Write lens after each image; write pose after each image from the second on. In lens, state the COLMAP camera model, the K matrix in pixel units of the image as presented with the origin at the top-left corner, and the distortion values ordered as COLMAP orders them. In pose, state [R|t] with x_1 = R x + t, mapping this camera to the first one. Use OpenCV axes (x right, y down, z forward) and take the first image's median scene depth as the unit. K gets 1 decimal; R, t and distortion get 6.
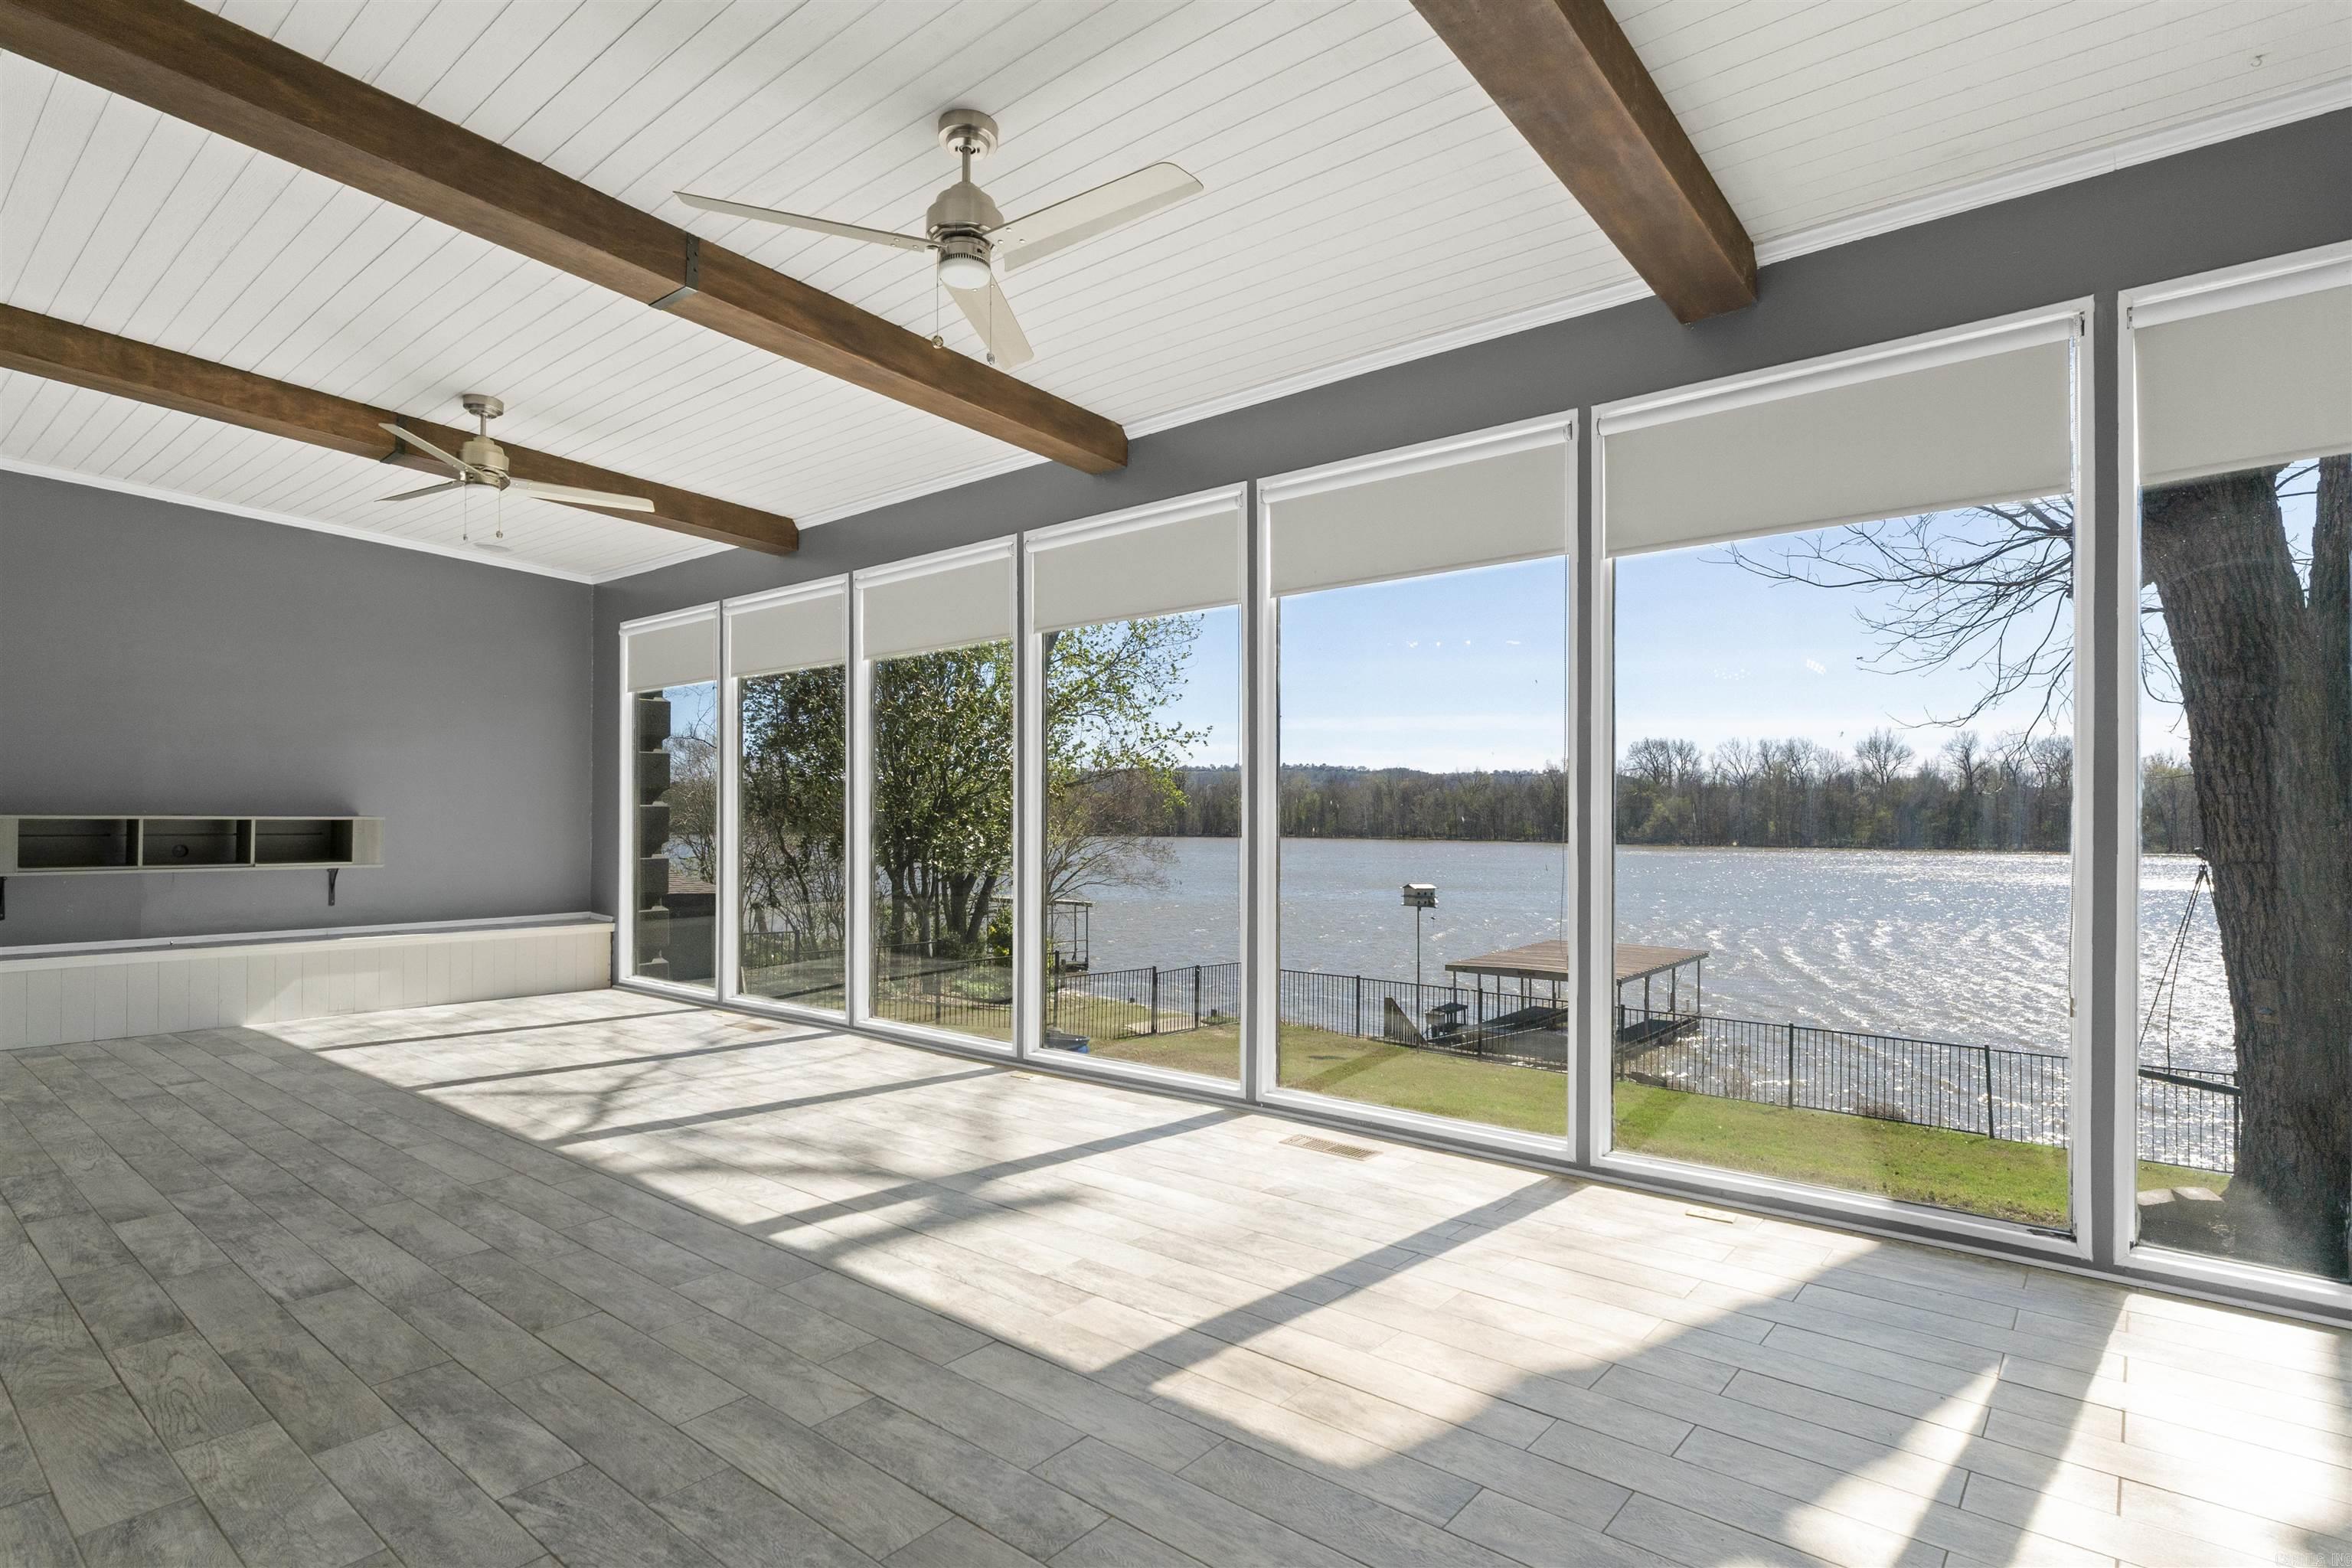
lens RADIAL K [[1191.1, 0, 1131.7], [0, 1191.1, 811.0], [0, 0, 1]] dist [-0.004911, -0.000241]
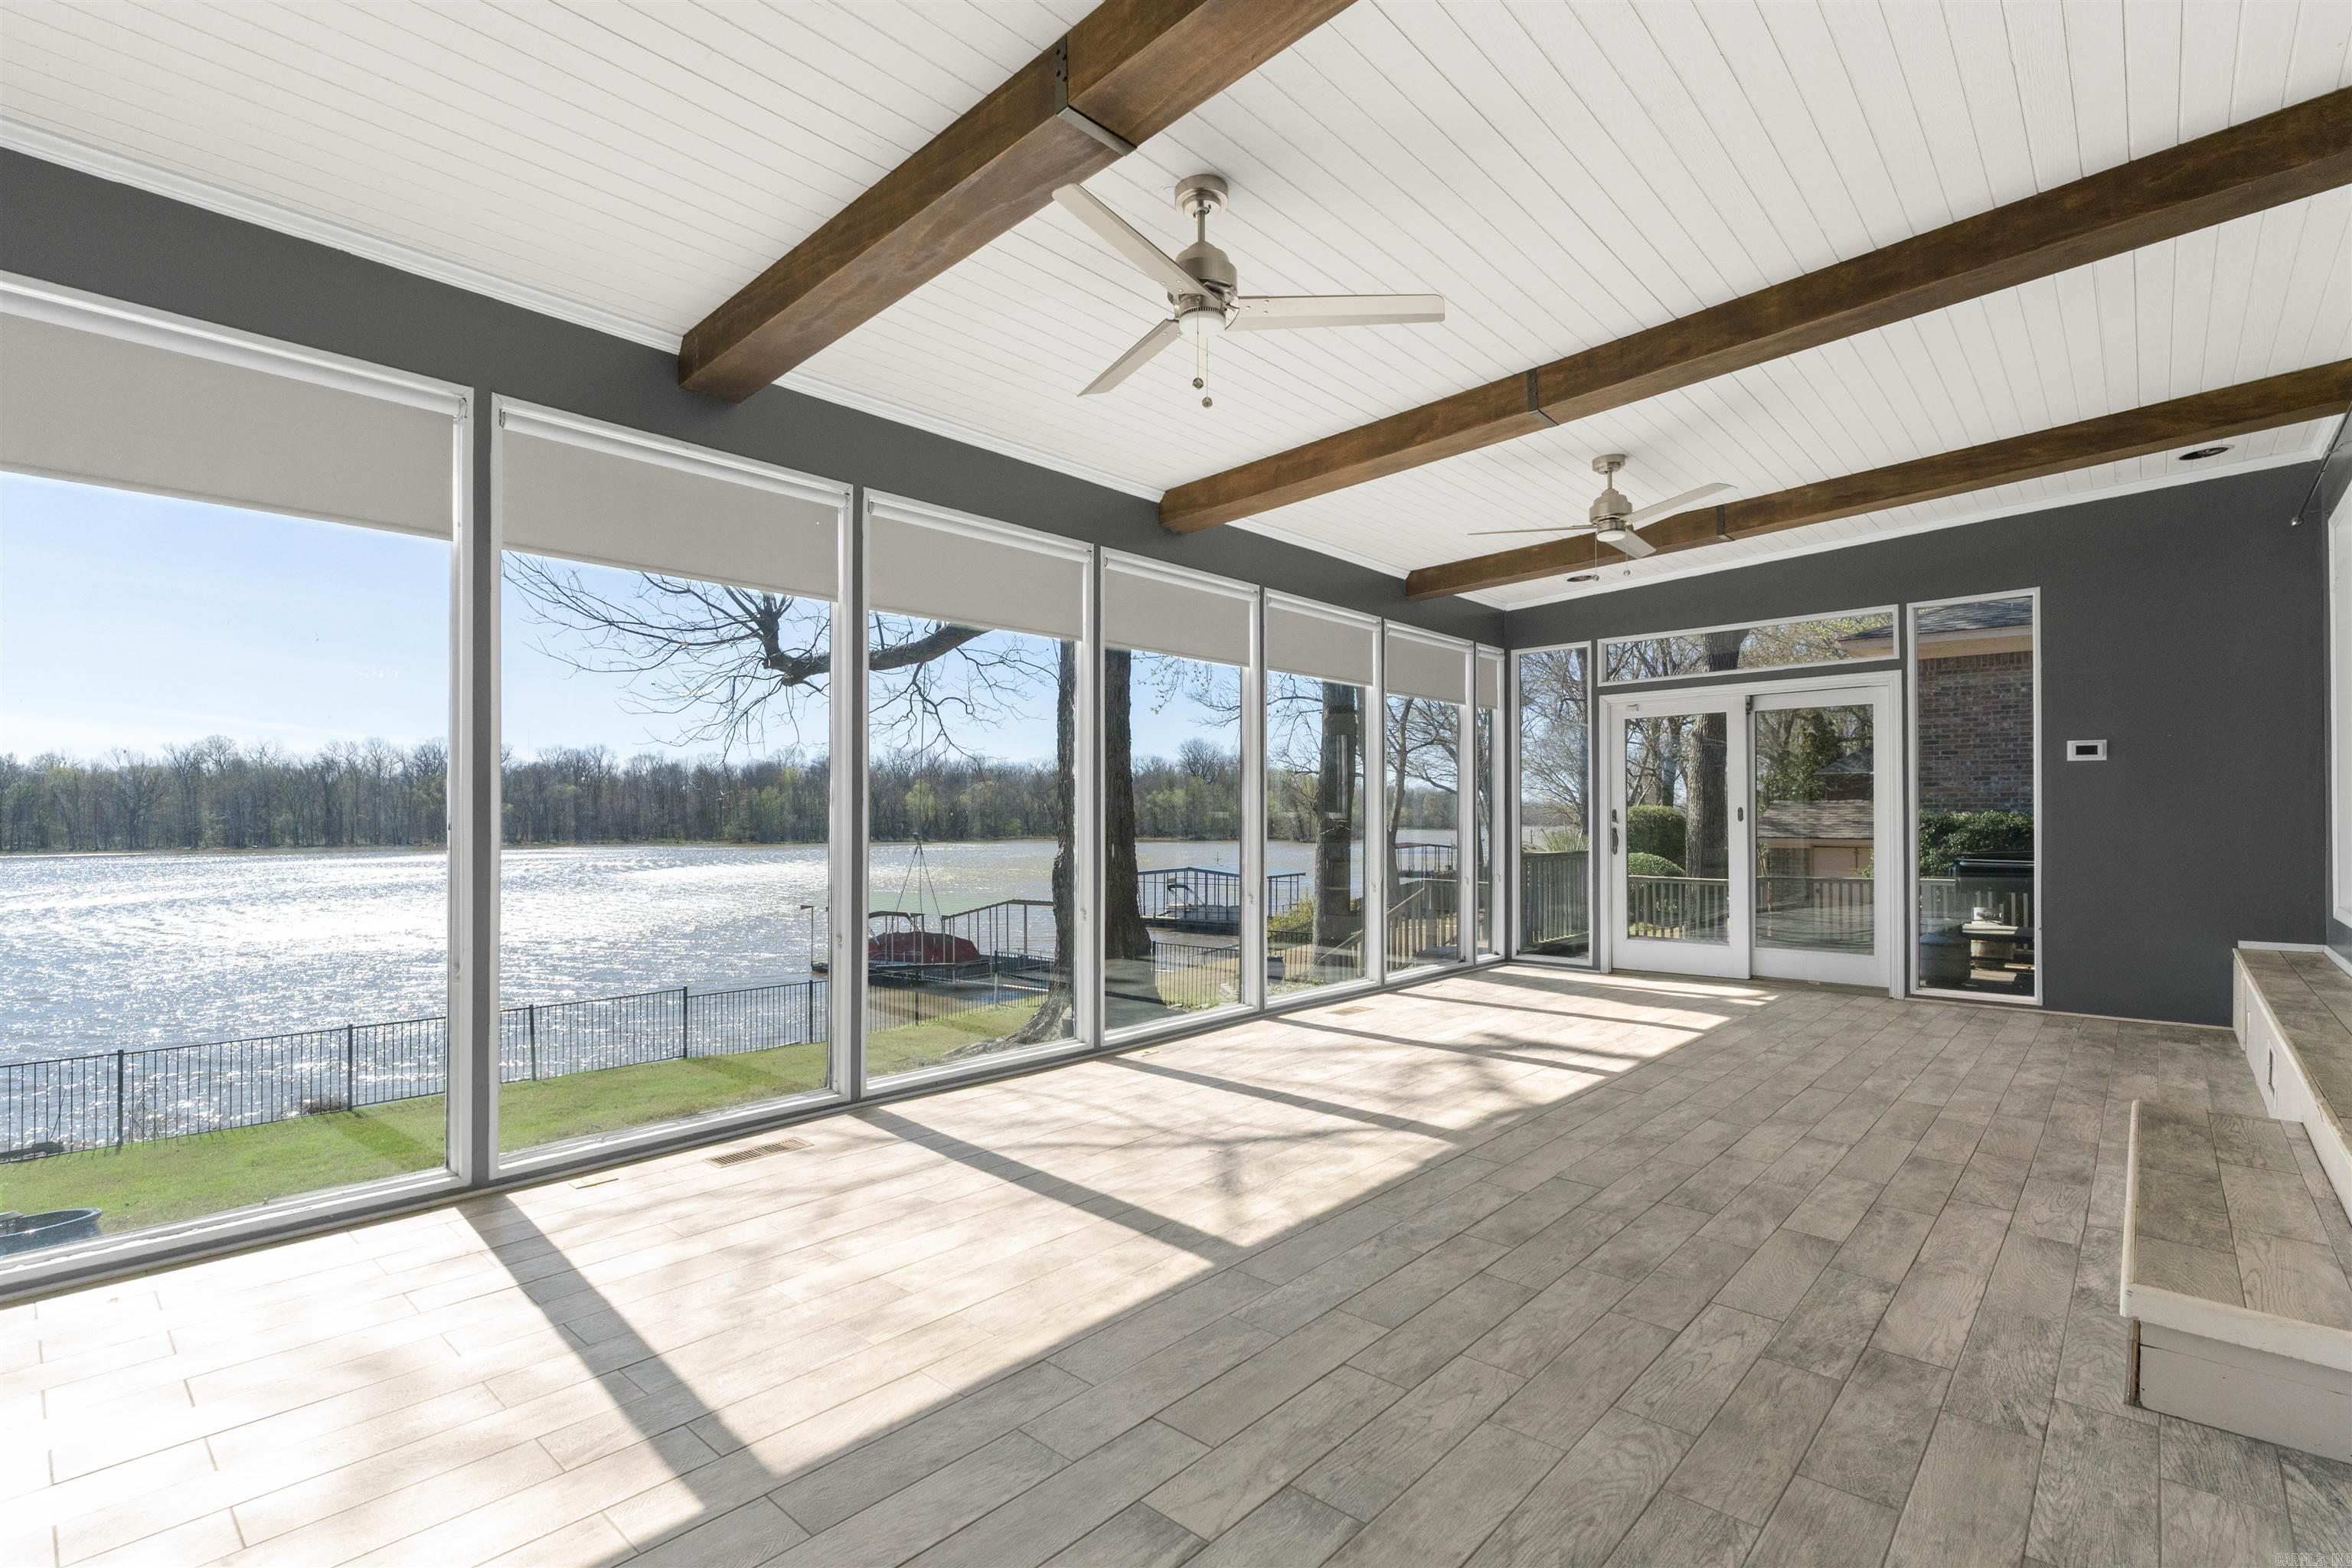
lens RADIAL K [[1089.3, 0, 1168.1], [0, 1089.3, 809.0], [0, 0, 1]] dist [-0.003076, -0.000673]
pose [[0.030394, 0.004306, 0.999529, -1.729558], [-0.003750, 0.999984, -0.004194, 0.000862], [-0.999531, -0.003621, 0.030409, 1.491757]]
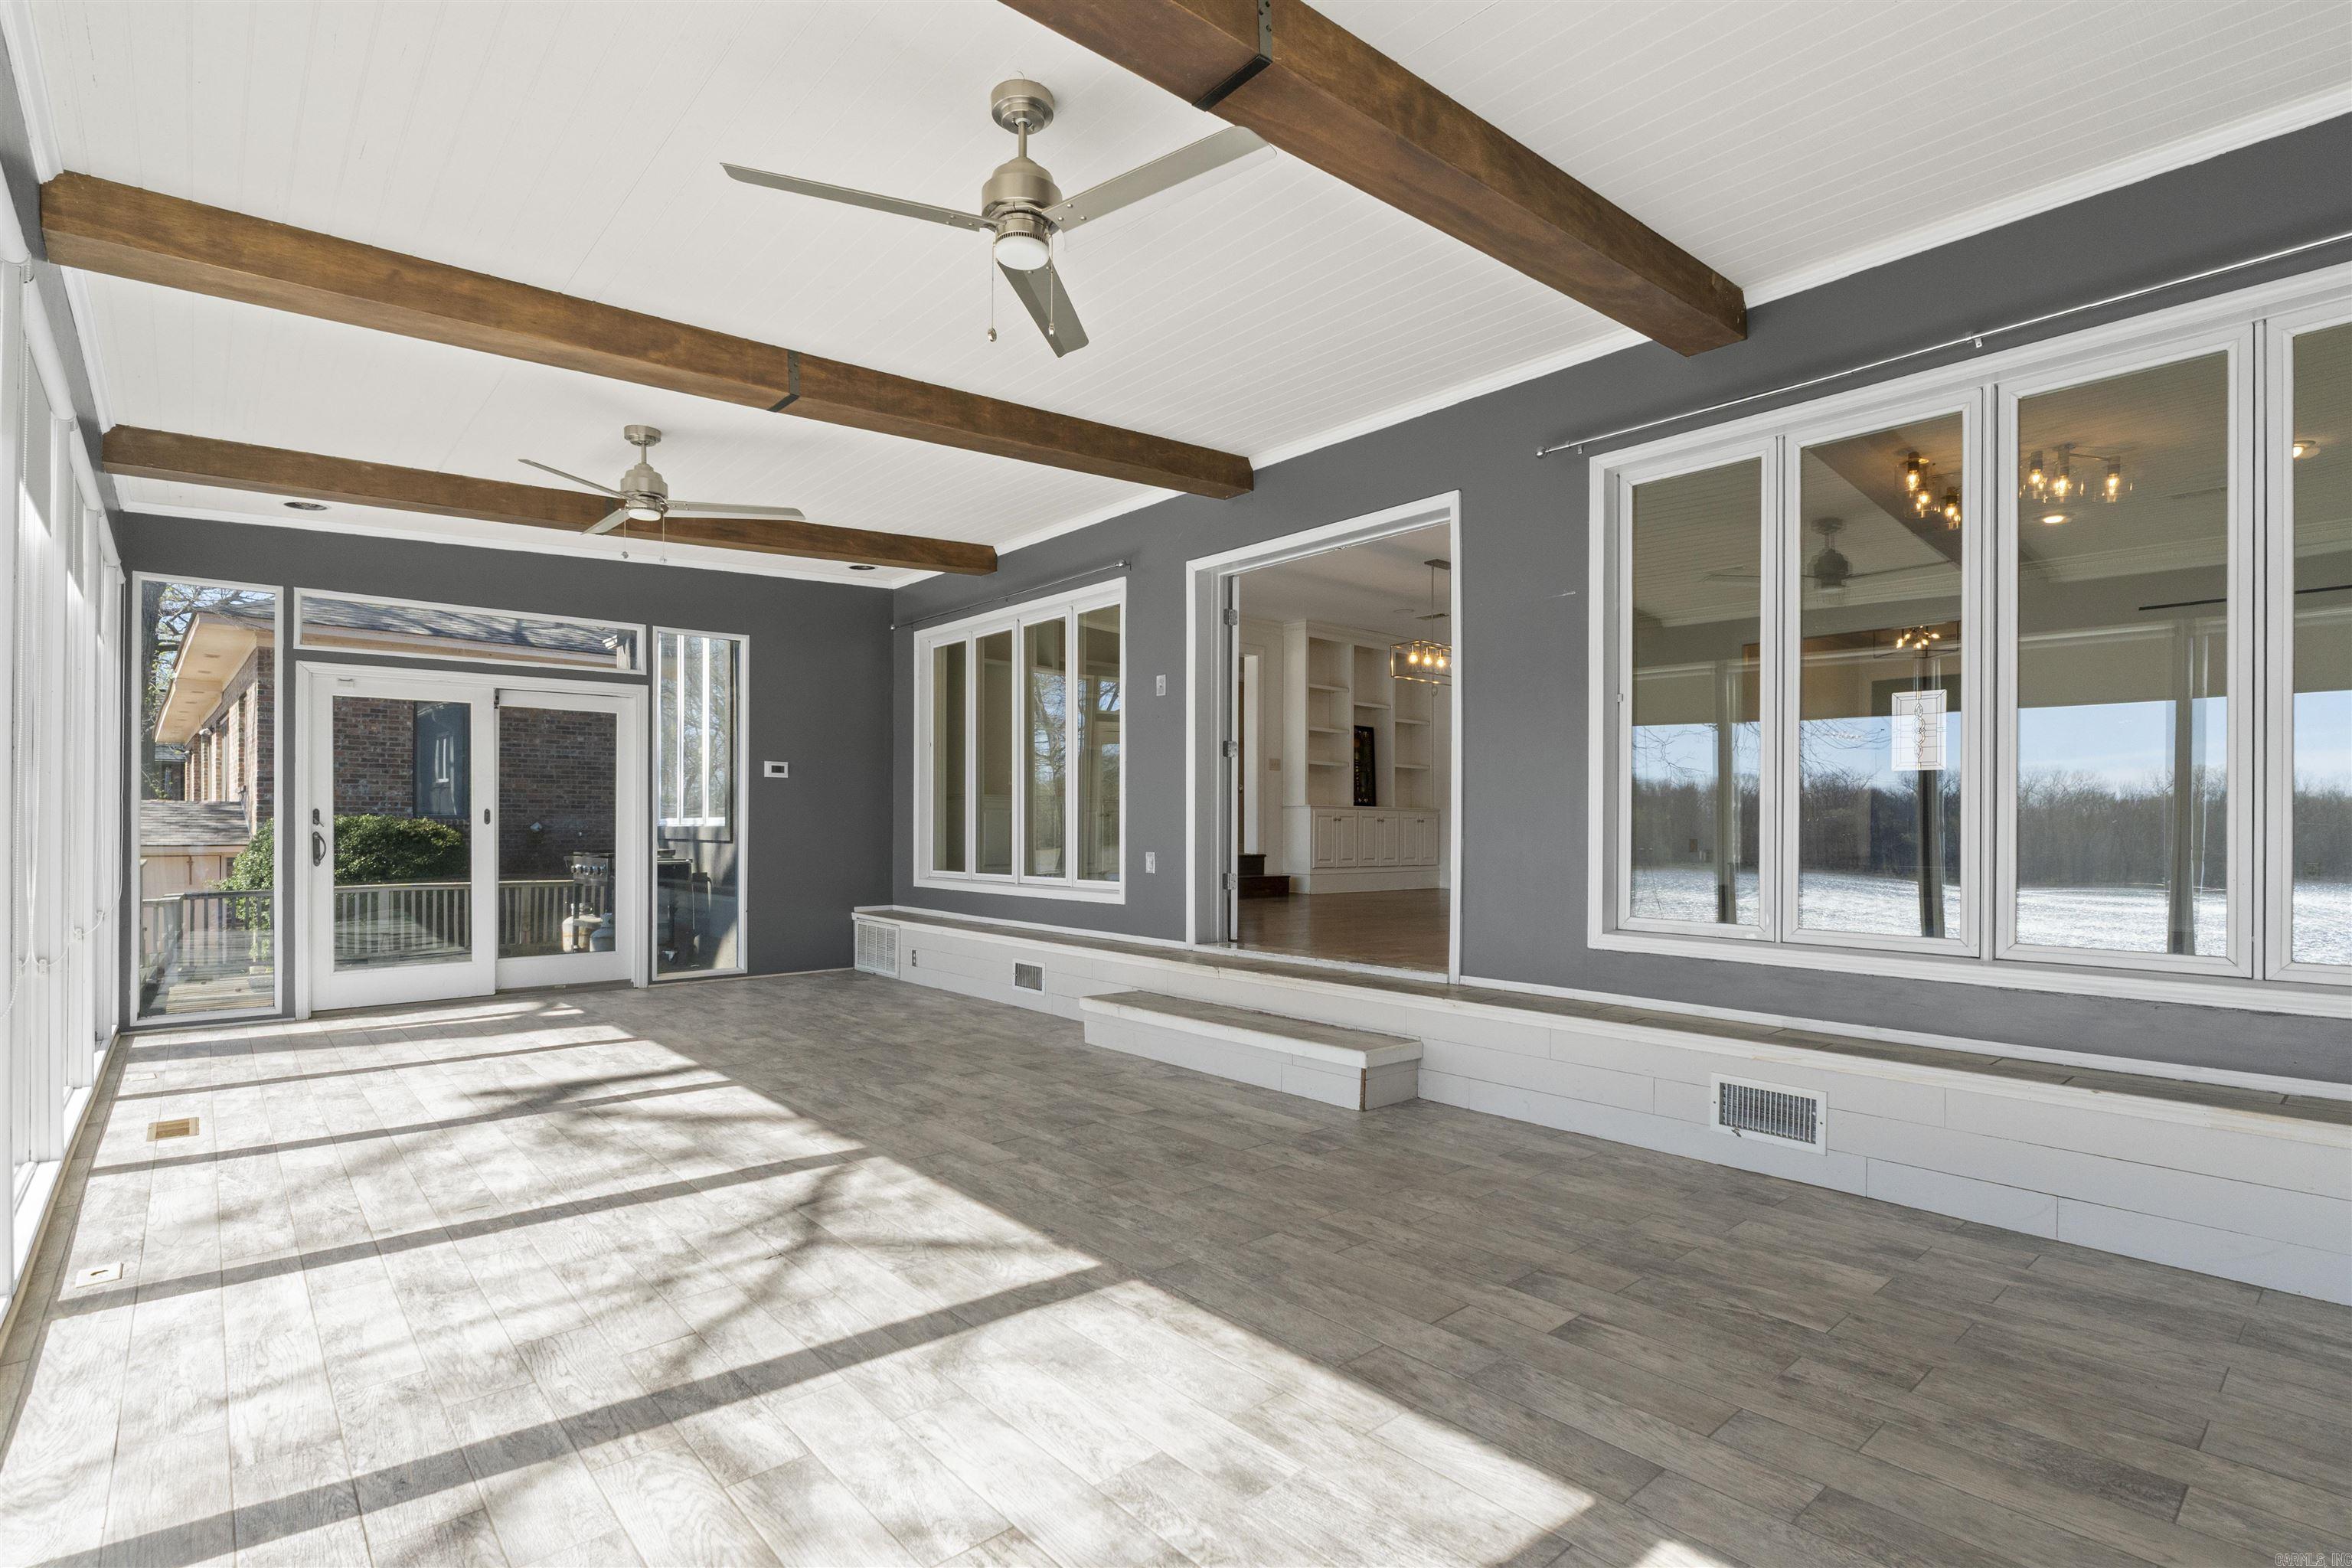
lens RADIAL K [[1117.0, 0, 1179.1], [0, 1117.0, 823.7], [0, 0, 1]] dist [-0.005343, 0.000048]
pose [[-0.990619, -0.007528, 0.136446, -1.046246], [-0.008341, 0.999951, -0.005385, 0.011821], [-0.136399, -0.006473, -0.990633, 2.284180]]
